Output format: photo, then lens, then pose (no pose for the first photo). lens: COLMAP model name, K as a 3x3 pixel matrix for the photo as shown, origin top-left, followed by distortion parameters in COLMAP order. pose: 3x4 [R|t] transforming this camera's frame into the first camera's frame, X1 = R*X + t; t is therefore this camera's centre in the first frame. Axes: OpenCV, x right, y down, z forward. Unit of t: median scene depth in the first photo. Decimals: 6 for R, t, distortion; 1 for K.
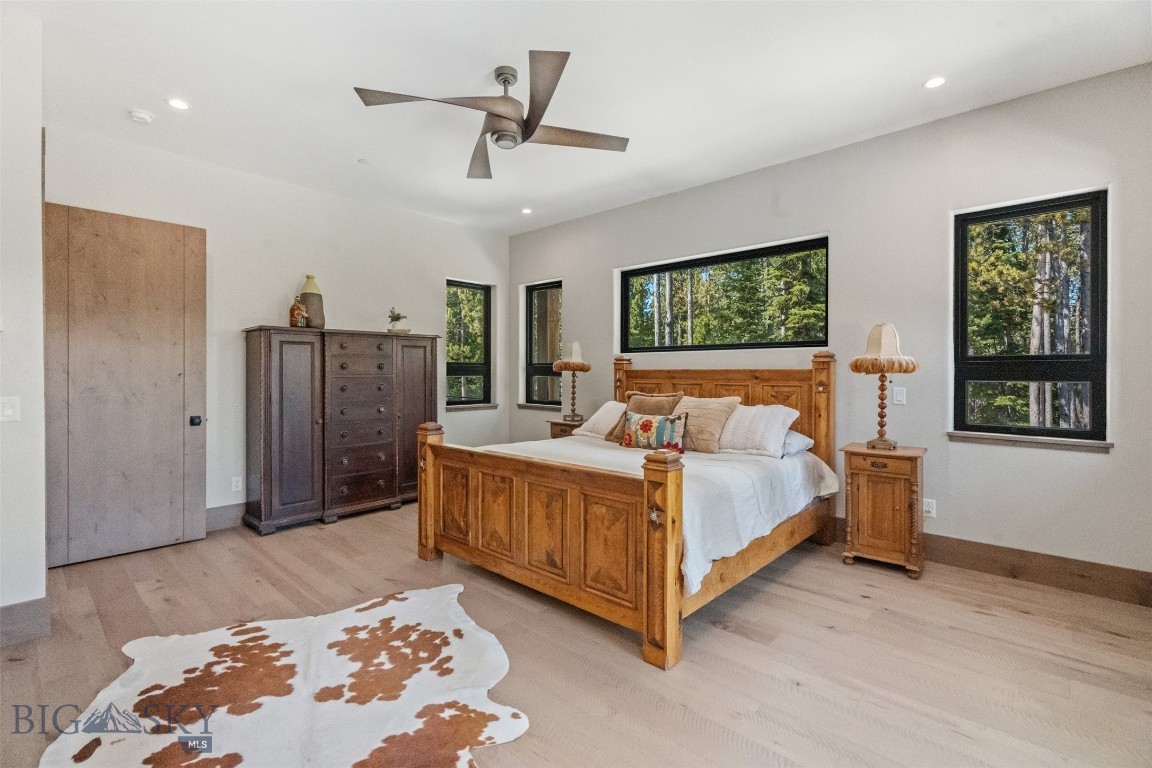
lens RADIAL K [[515.7, 0, 569.8], [0, 515.7, 370.1], [0, 0, 1]] dist [0.000944, 0.000536]
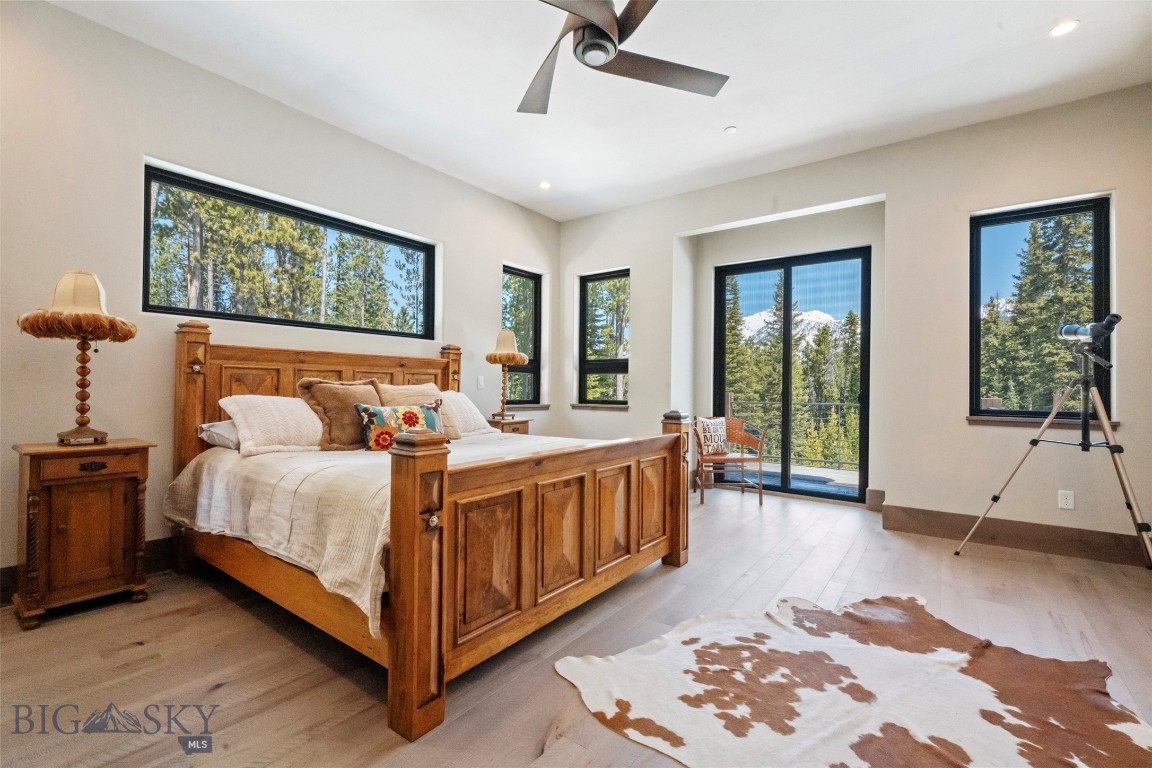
lens RADIAL K [[508.0, 0, 575.5], [0, 508.0, 381.3], [0, 0, 1]] dist [-0.001576, -0.000433]
pose [[-0.115512, 0.011732, 0.993237, -0.848604], [-0.011993, 0.999841, -0.013205, 0.072290], [-0.993234, -0.013437, -0.115353, 1.054676]]
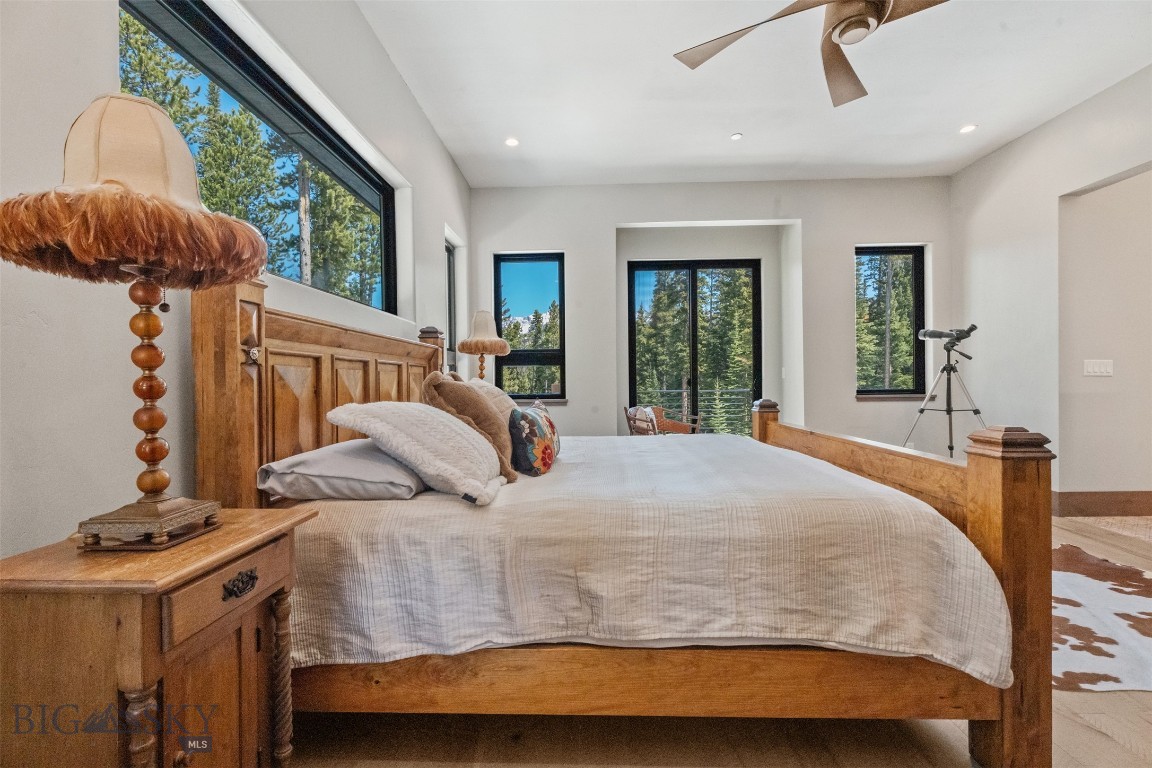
lens RADIAL K [[508.0, 0, 575.5], [0, 508.0, 381.3], [0, 0, 1]] dist [-0.001576, -0.000433]
pose [[-0.662740, 0.006622, 0.748821, -0.393037], [0.011110, 0.999938, 0.000990, 0.072491], [-0.748767, 0.008975, -0.662772, 1.726236]]
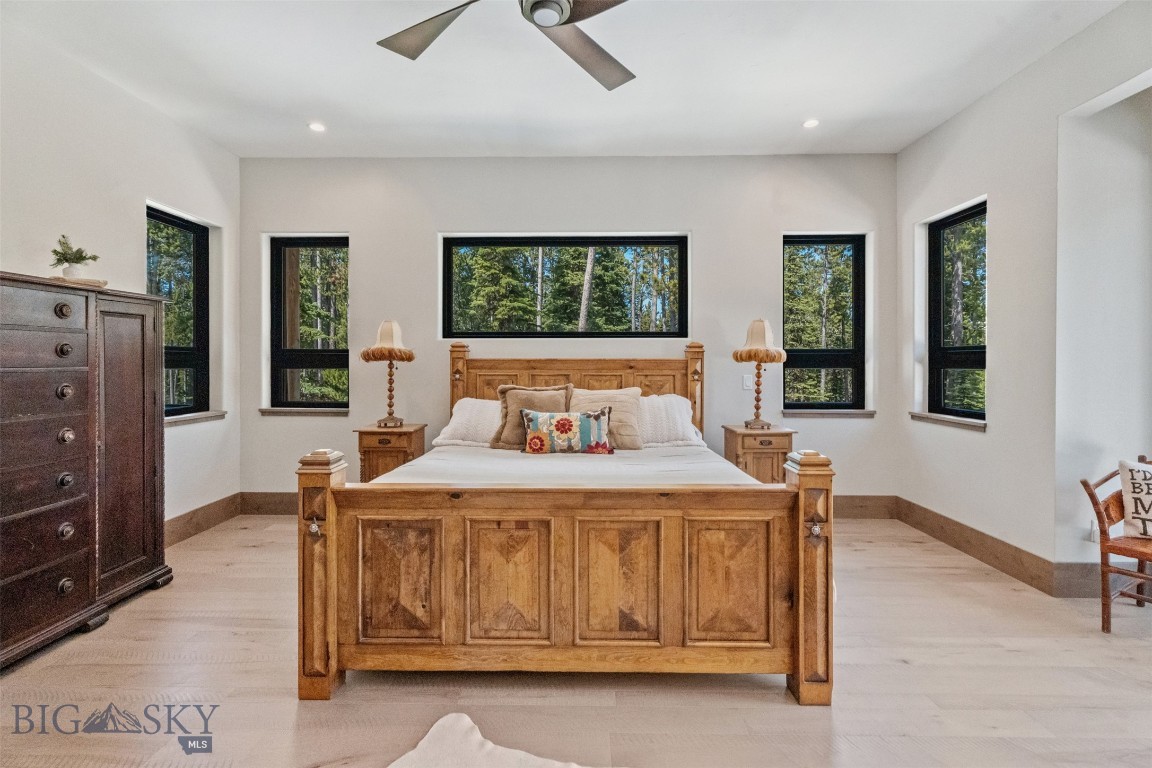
lens RADIAL K [[519.1, 0, 571.9], [0, 519.1, 360.6], [0, 0, 1]] dist [0.001598, 0.000541]
pose [[0.743491, 0.001616, 0.668744, -0.515657], [-0.002217, 0.999998, 0.000047, 0.002832], [-0.668742, -0.001518, 0.743493, 0.455925]]
